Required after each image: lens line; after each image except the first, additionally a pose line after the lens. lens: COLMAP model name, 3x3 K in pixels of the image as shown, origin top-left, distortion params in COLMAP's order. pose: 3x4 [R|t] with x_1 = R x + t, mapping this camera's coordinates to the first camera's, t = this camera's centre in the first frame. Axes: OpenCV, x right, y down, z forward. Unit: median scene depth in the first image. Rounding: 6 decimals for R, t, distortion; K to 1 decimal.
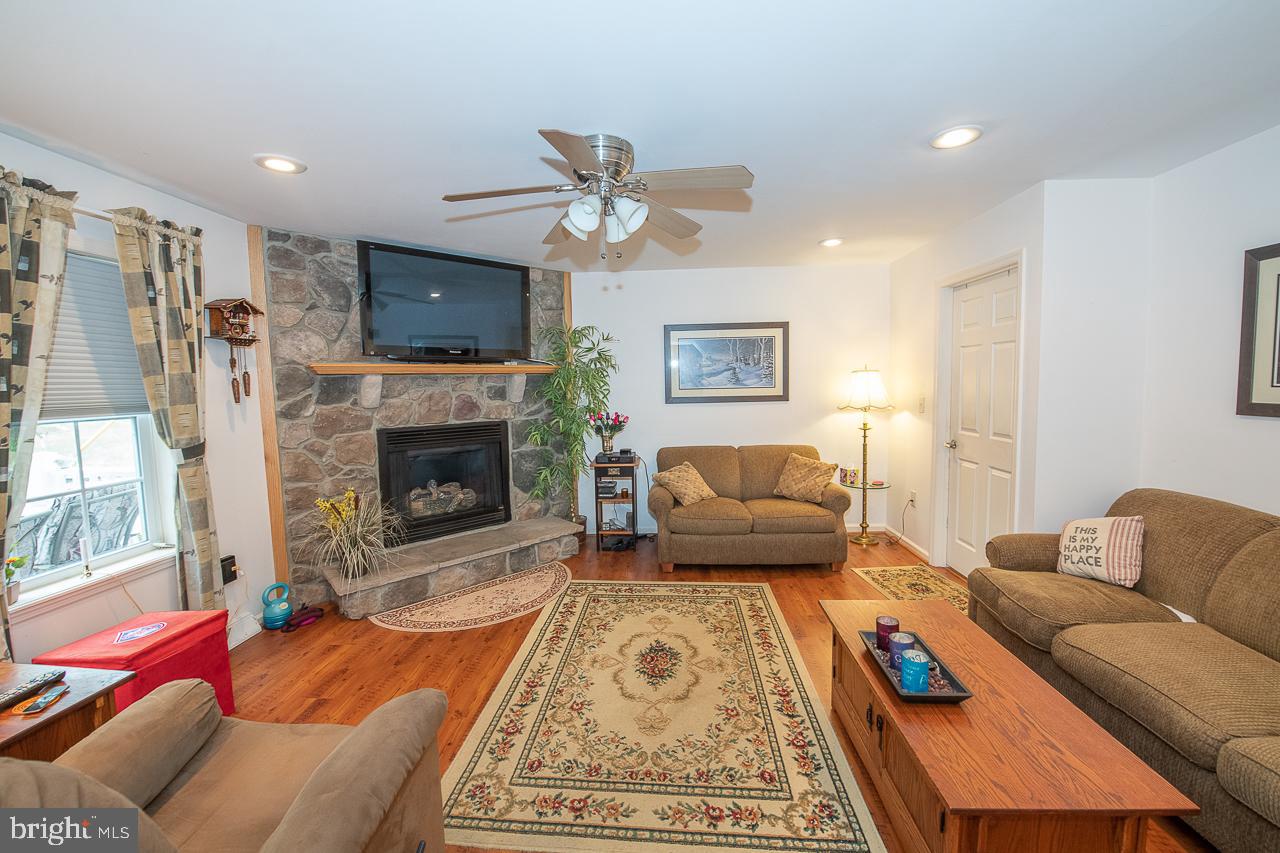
lens RADIAL K [[510.3, 0, 646.2], [0, 510.3, 422.2], [0, 0, 1]] dist [-0.012415, -0.002739]
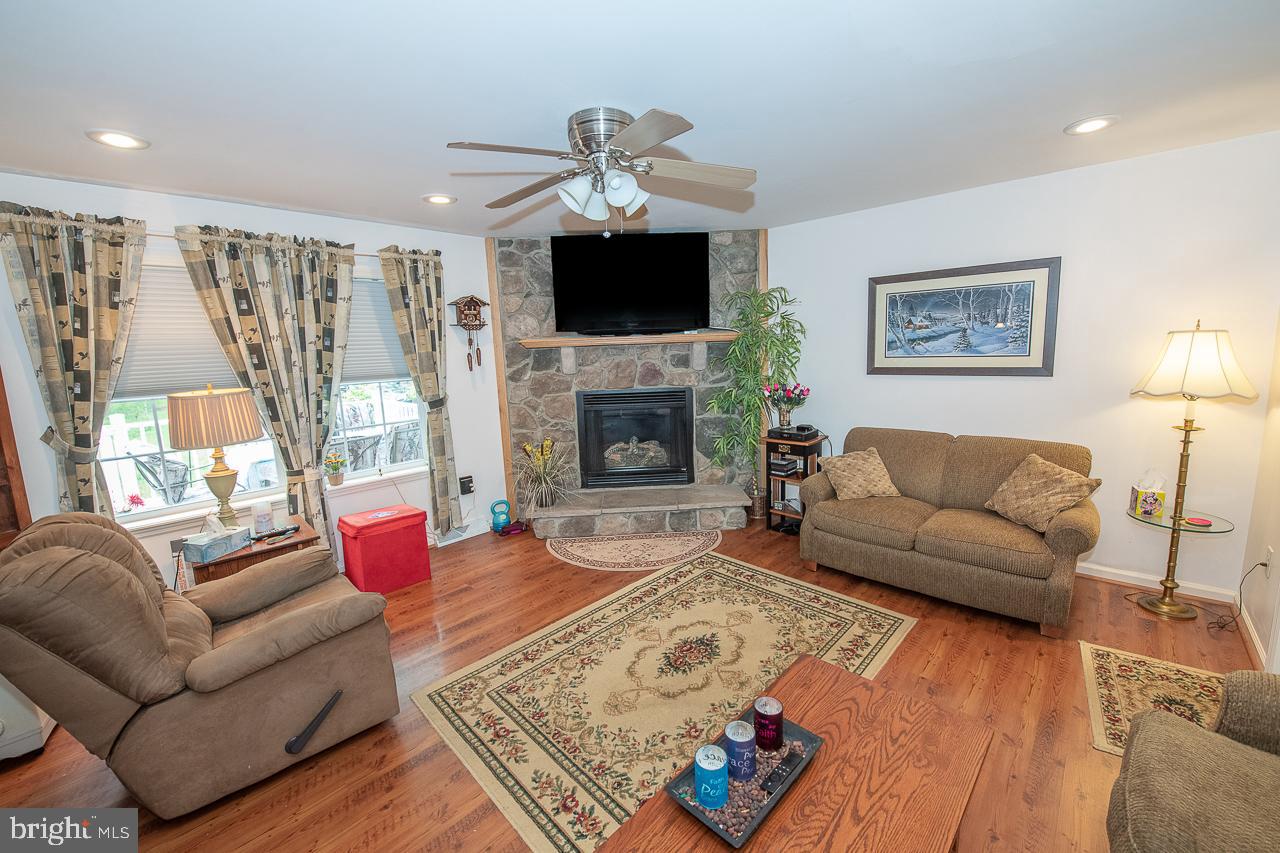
lens RADIAL K [[510.3, 0, 646.6], [0, 510.3, 422.4], [0, 0, 1]] dist [-0.012415, -0.002739]
pose [[0.762199, 0.089495, -0.641127, 0.416369], [-0.029955, 0.994212, 0.103171, -0.046645], [0.646650, -0.059432, 0.760468, 0.187455]]
